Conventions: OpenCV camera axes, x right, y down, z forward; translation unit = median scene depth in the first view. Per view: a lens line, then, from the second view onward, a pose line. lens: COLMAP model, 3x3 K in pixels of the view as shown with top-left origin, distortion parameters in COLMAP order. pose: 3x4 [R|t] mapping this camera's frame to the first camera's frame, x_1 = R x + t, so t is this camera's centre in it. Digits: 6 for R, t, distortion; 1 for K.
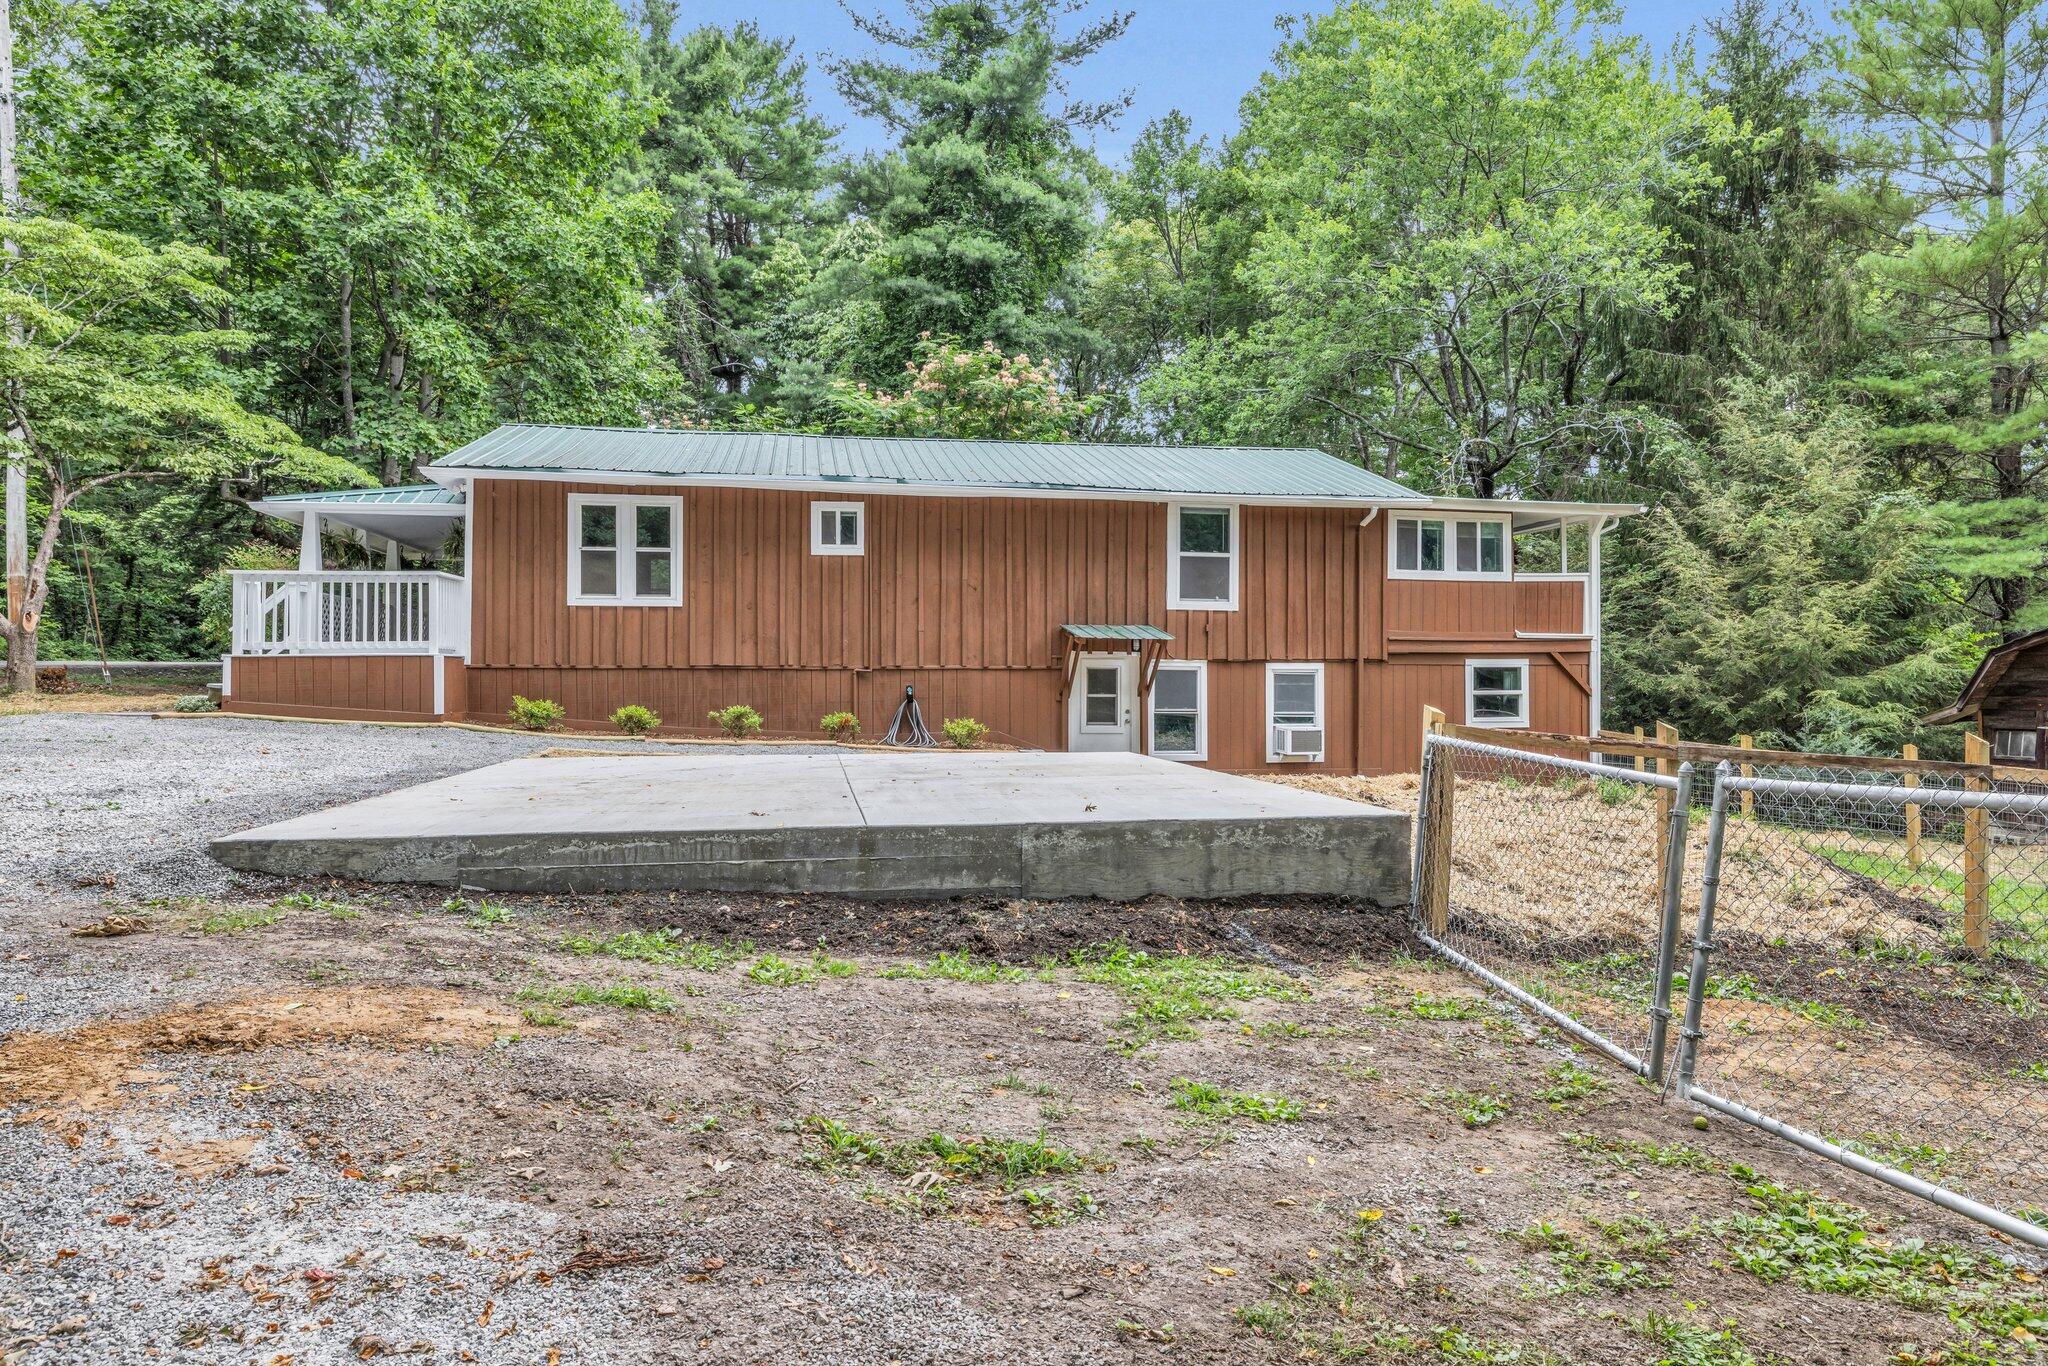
lens RADIAL K [[1235.2, 0, 1023.3], [0, 1235.2, 682.3], [0, 0, 1]] dist [0.000735, 0.000082]
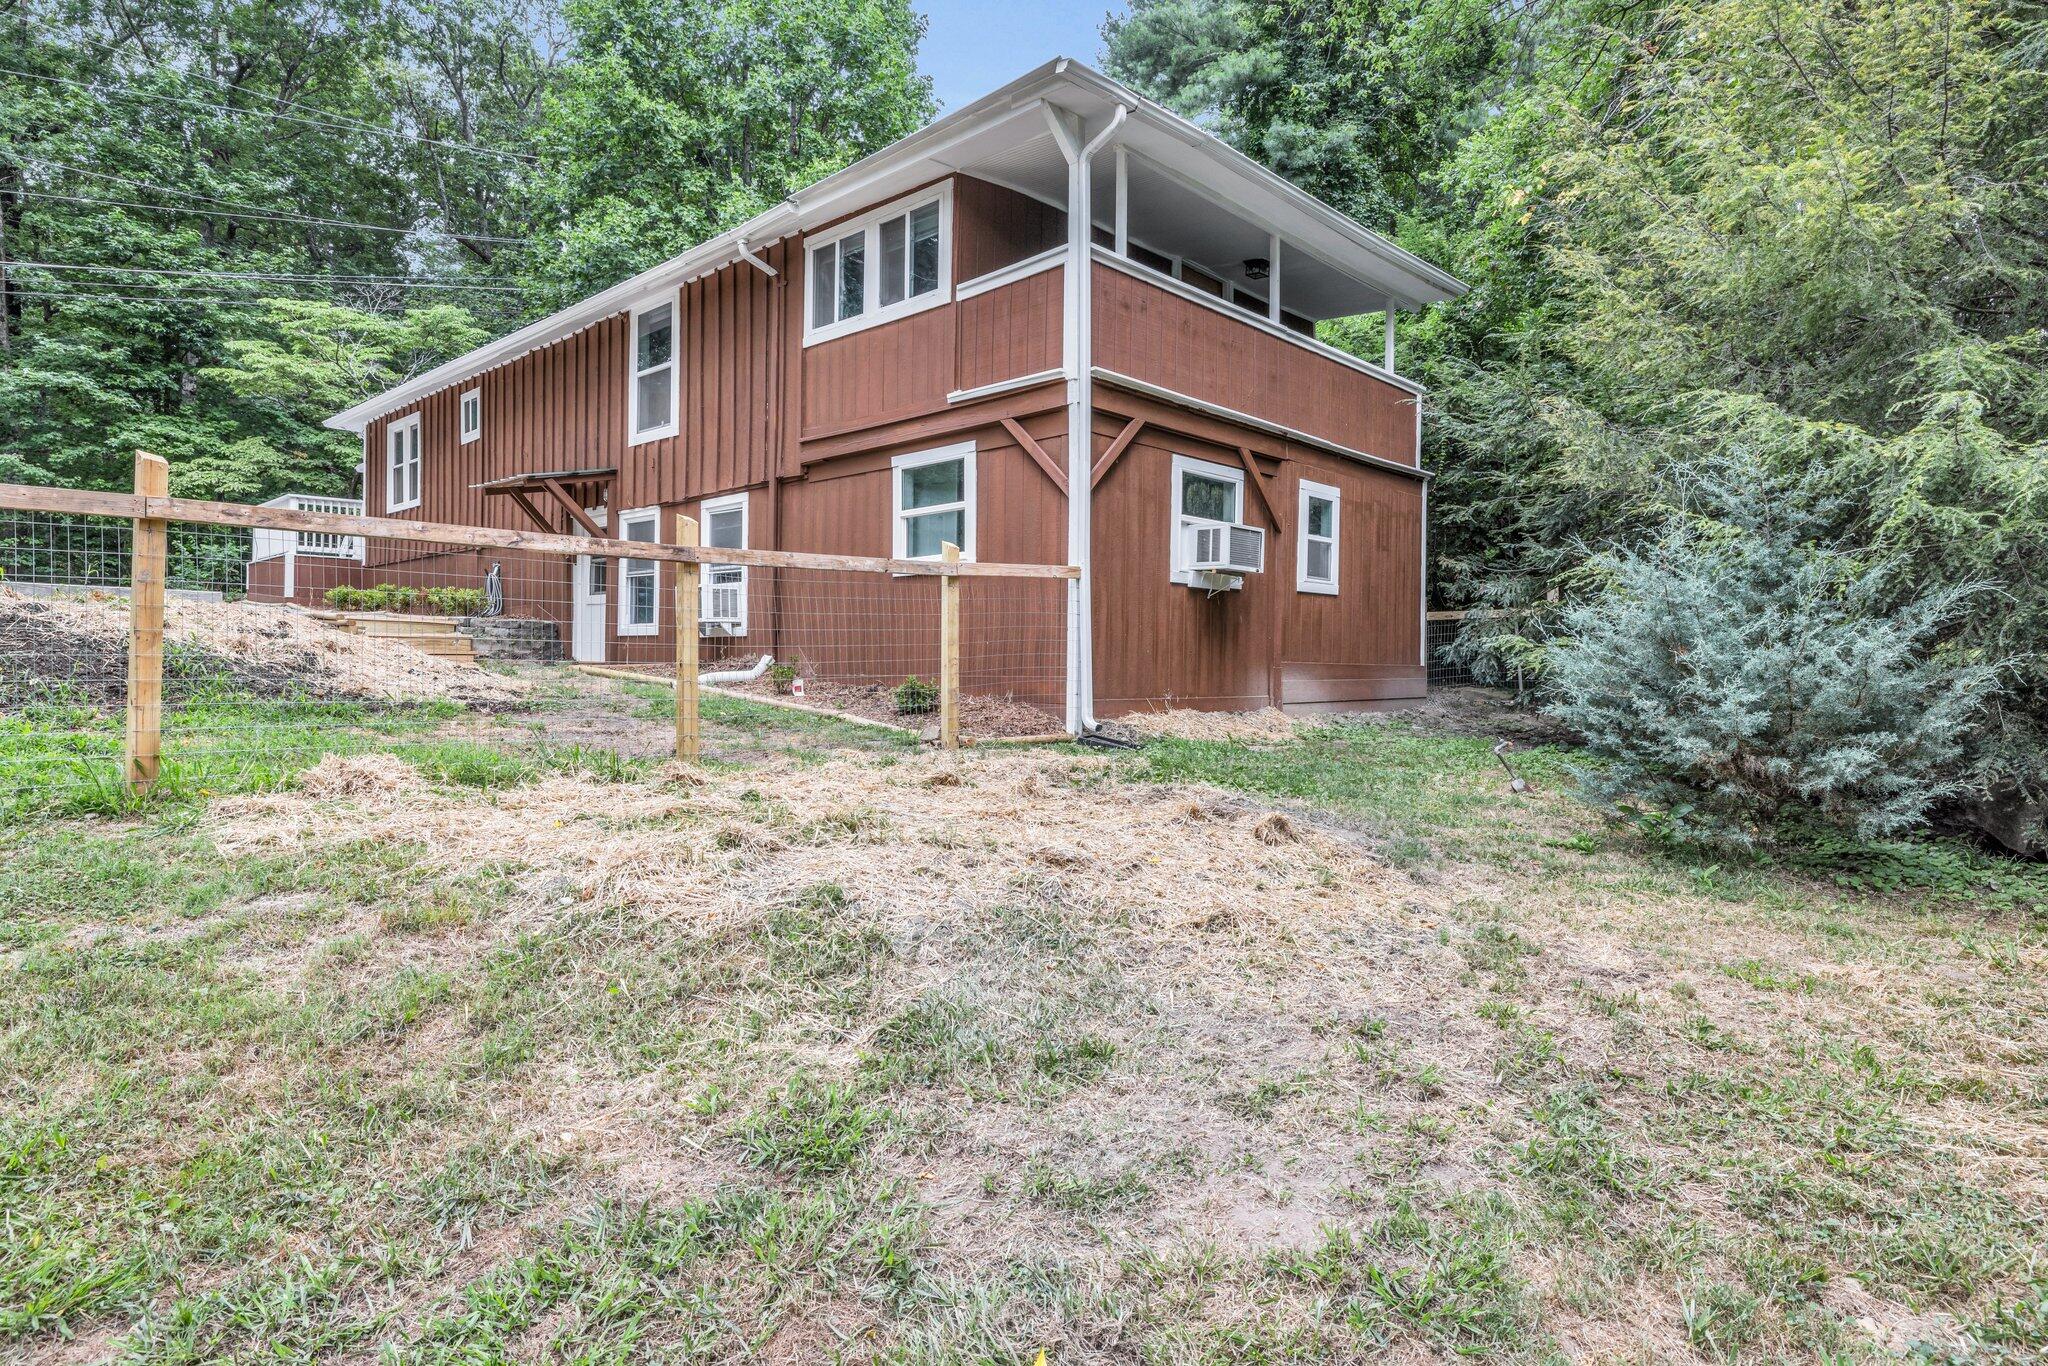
lens RADIAL K [[1141.4, 0, 1023.9], [0, 1141.4, 678.9], [0, 0, 1]] dist [-0.003295, 0.000001]
pose [[0.578145, 0.008769, -0.815887, 0.839232], [-0.010858, 0.999936, 0.003053, 0.083426], [0.815862, 0.007094, 0.578203, 0.751166]]
